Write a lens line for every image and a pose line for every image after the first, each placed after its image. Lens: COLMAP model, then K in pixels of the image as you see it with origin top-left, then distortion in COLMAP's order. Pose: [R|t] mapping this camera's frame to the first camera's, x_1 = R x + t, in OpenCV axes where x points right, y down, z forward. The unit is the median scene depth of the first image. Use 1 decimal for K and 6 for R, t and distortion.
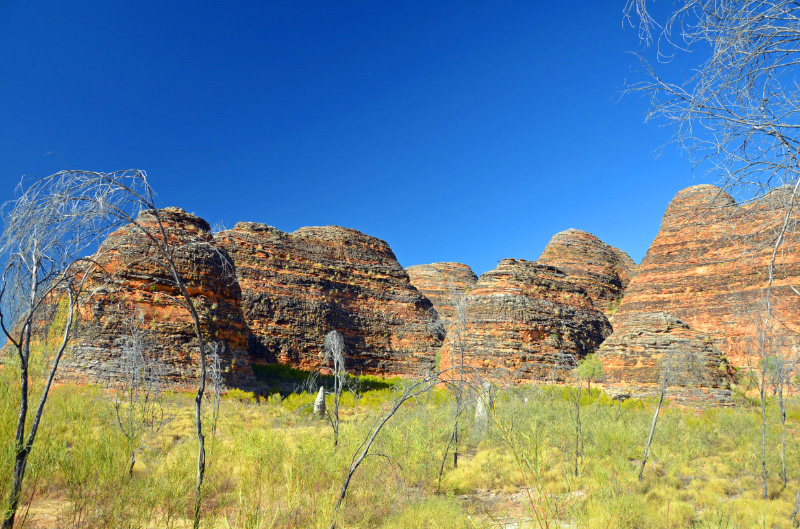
lens RADIAL K [[617.8, 0, 400.0], [0, 617.8, 264.5], [0, 0, 1]] dist [-0.111360, 0.003450]
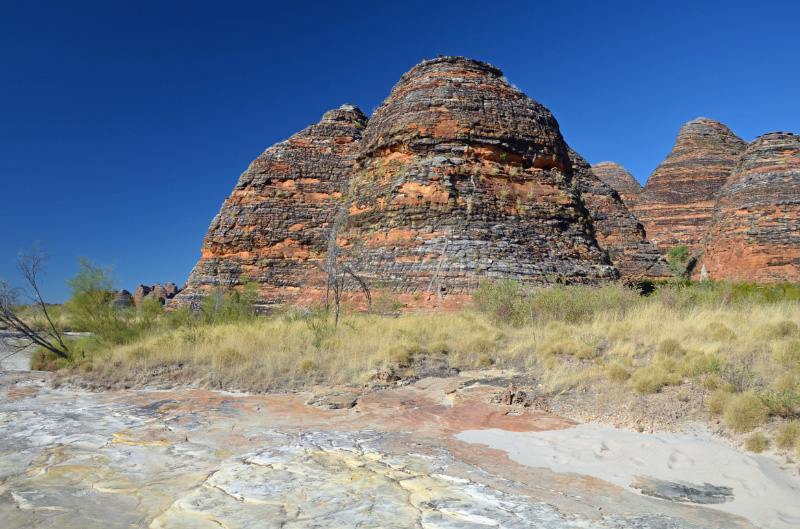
lens RADIAL K [[617.8, 0, 400.0], [0, 617.8, 264.5], [0, 0, 1]] dist [-0.111360, 0.003450]
pose [[0.998906, -0.044183, 0.015289, -0.549229], [0.041764, 0.990238, 0.132984, 0.062921], [-0.021016, -0.132200, 0.991000, 0.280864]]
